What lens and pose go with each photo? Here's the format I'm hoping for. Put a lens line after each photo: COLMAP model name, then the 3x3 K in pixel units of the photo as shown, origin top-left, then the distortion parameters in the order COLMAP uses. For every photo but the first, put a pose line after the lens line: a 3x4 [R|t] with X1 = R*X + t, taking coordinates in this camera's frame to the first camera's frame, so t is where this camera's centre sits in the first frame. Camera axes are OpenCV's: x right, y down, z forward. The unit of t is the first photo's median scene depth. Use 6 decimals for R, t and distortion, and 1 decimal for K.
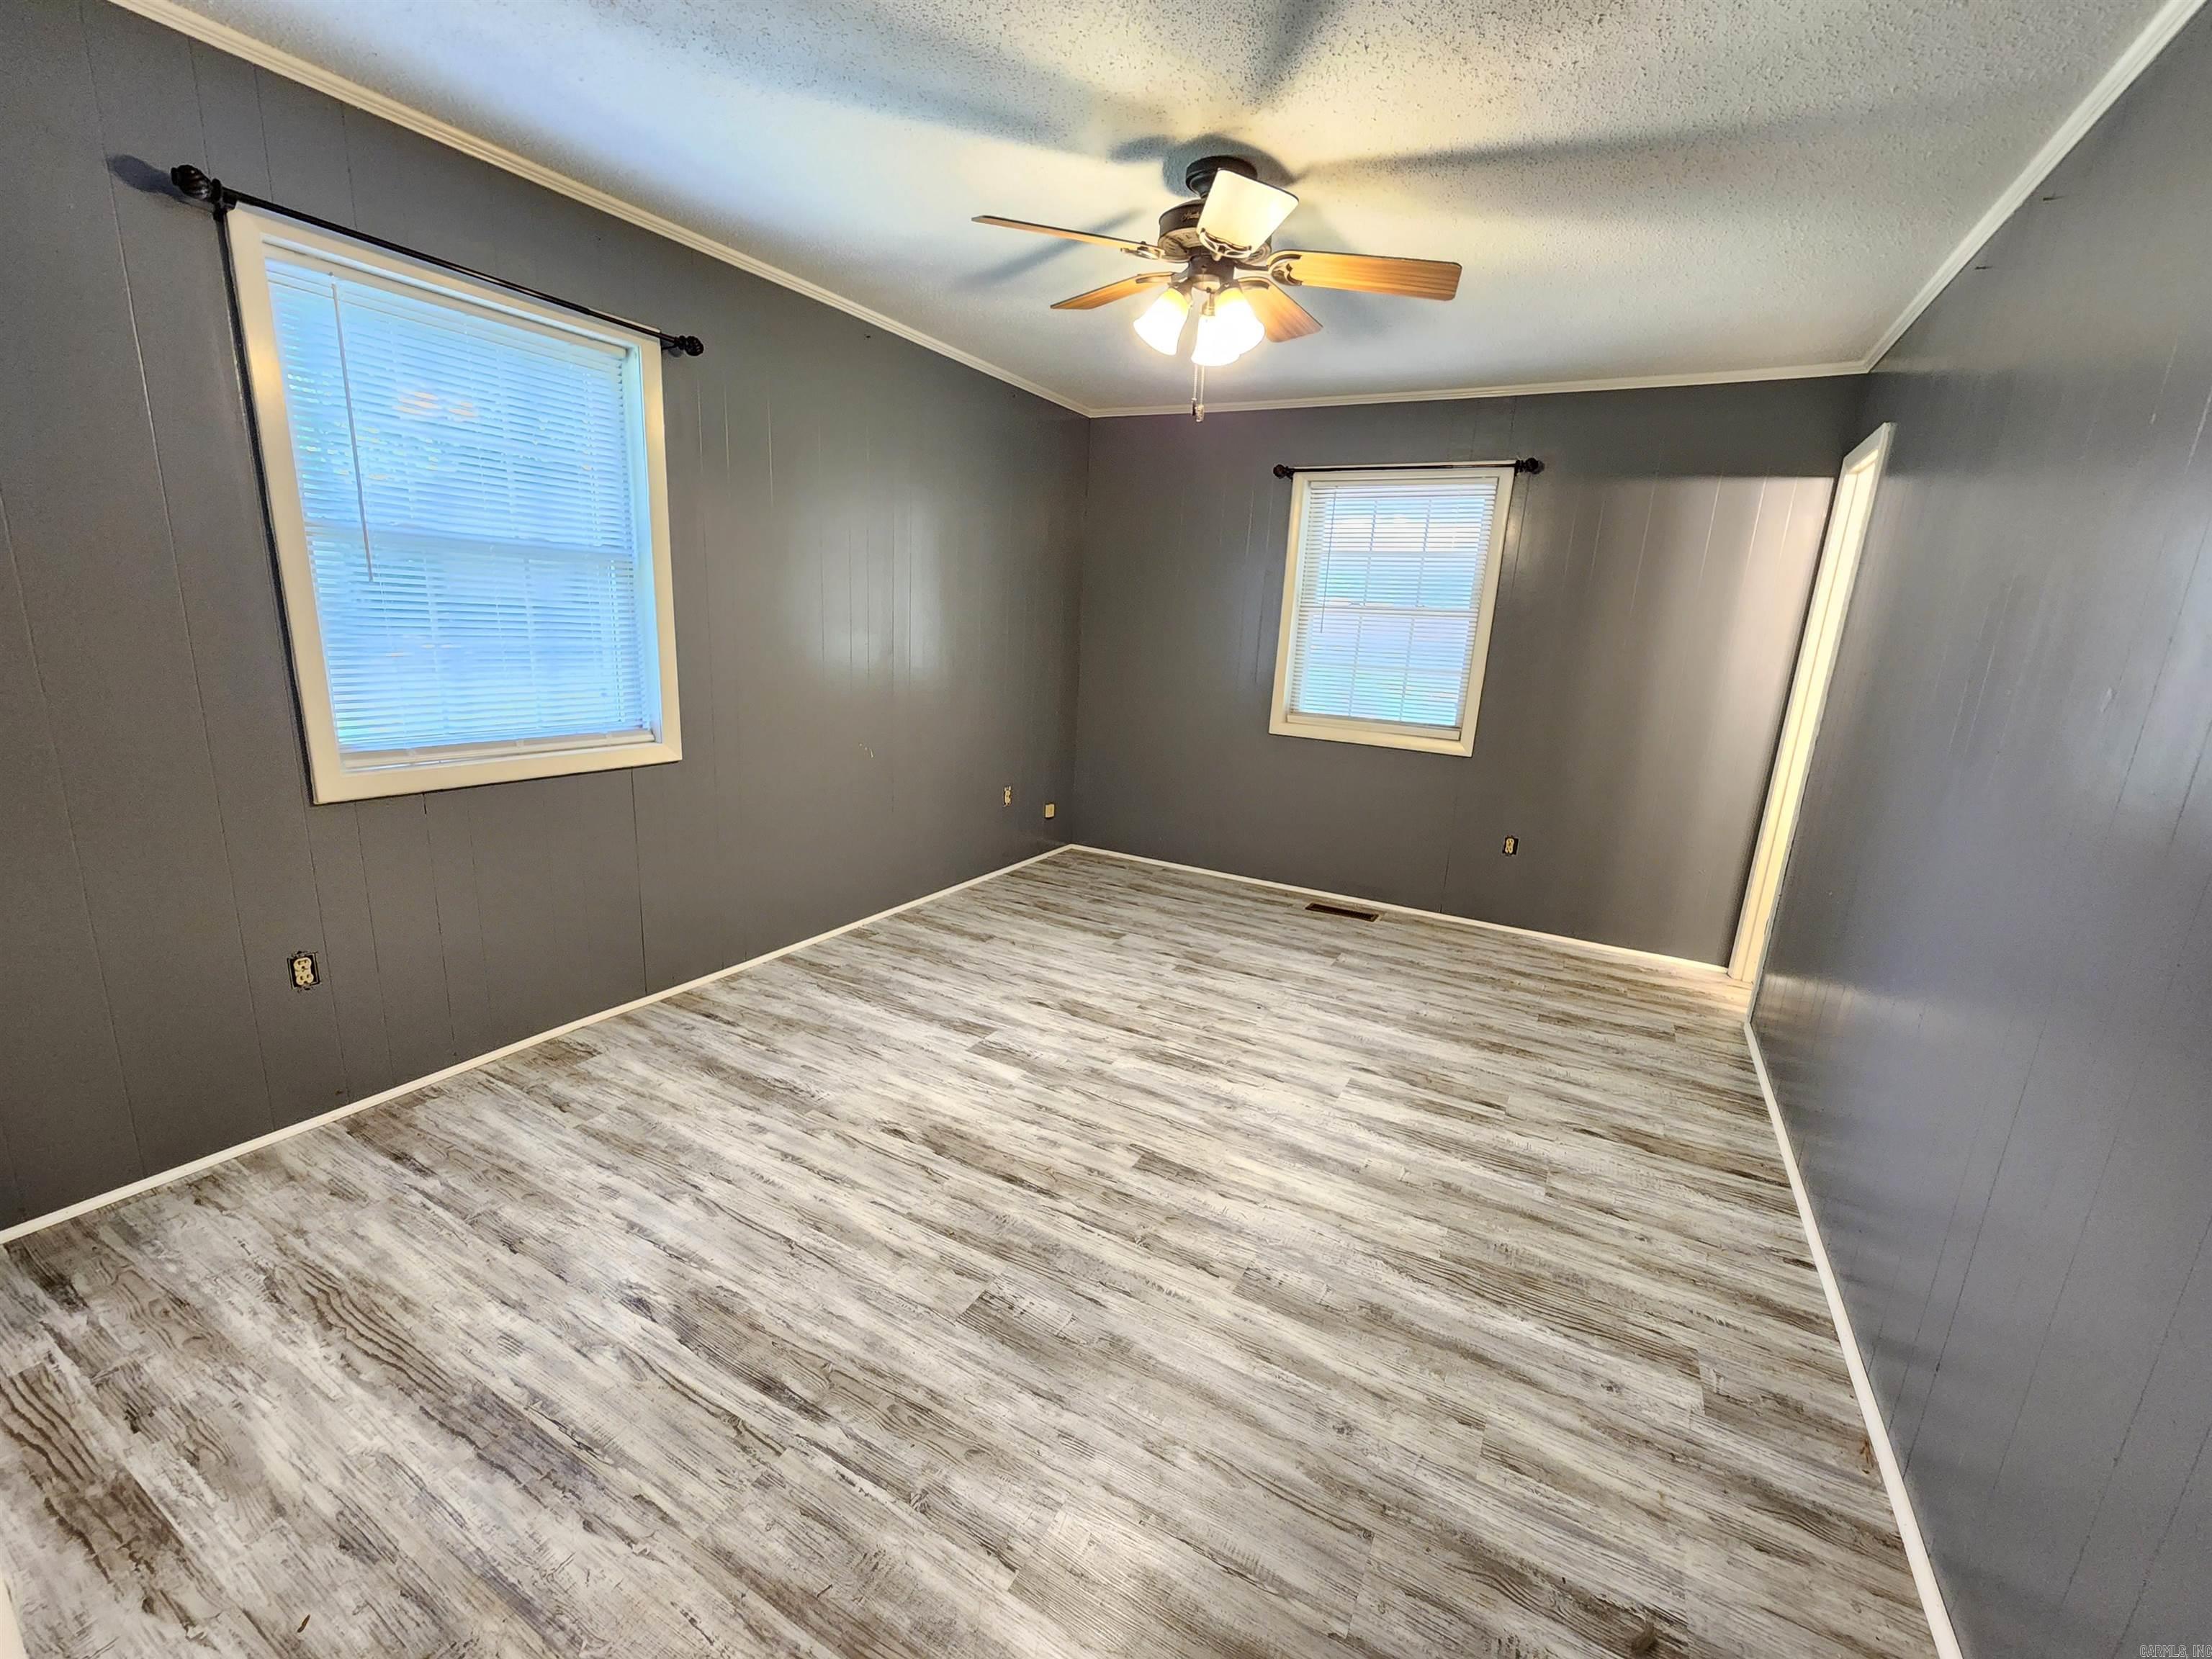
lens RADIAL K [[910.0, 0, 1116.0], [0, 910.0, 830.5], [0, 0, 1]] dist [0.000786, -0.000276]
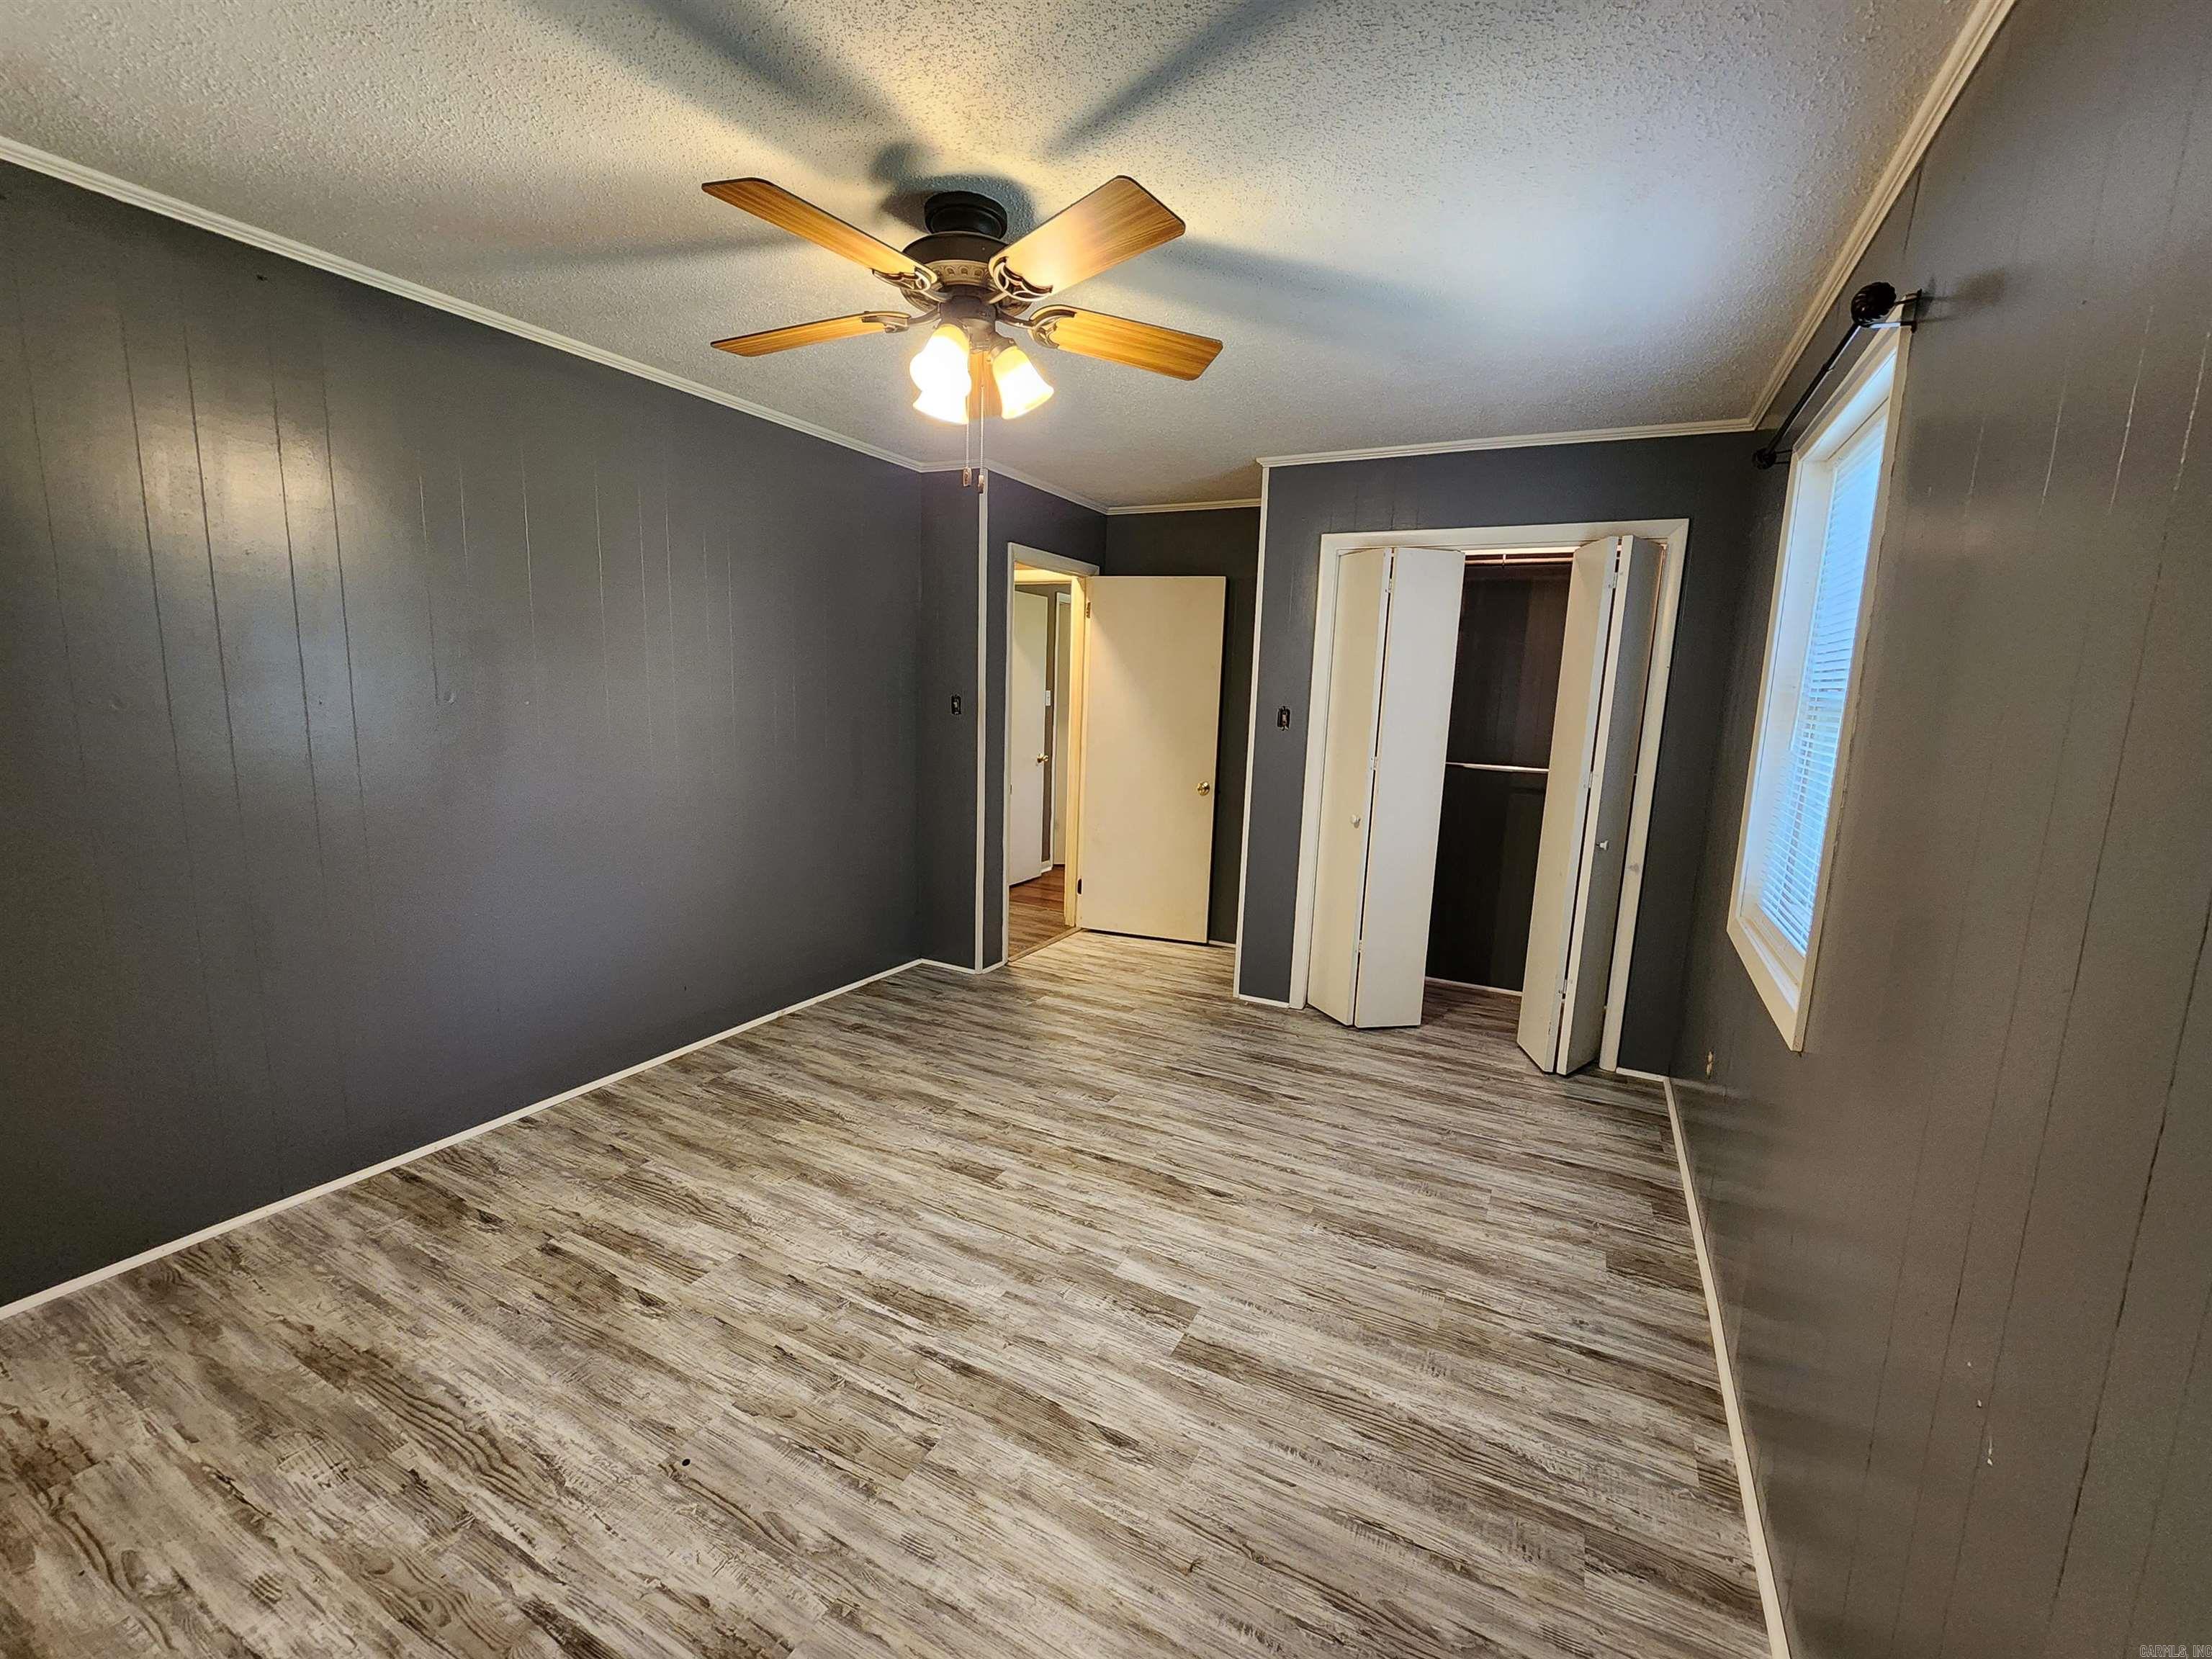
lens RADIAL K [[910.0, 0, 1116.0], [0, 910.0, 830.5], [0, 0, 1]] dist [0.000786, -0.000276]
pose [[-0.995526, -0.087337, -0.036048, -0.042818], [-0.094484, 0.920098, 0.380122, -0.469589], [-0.000031, 0.381827, -0.924234, 1.835539]]
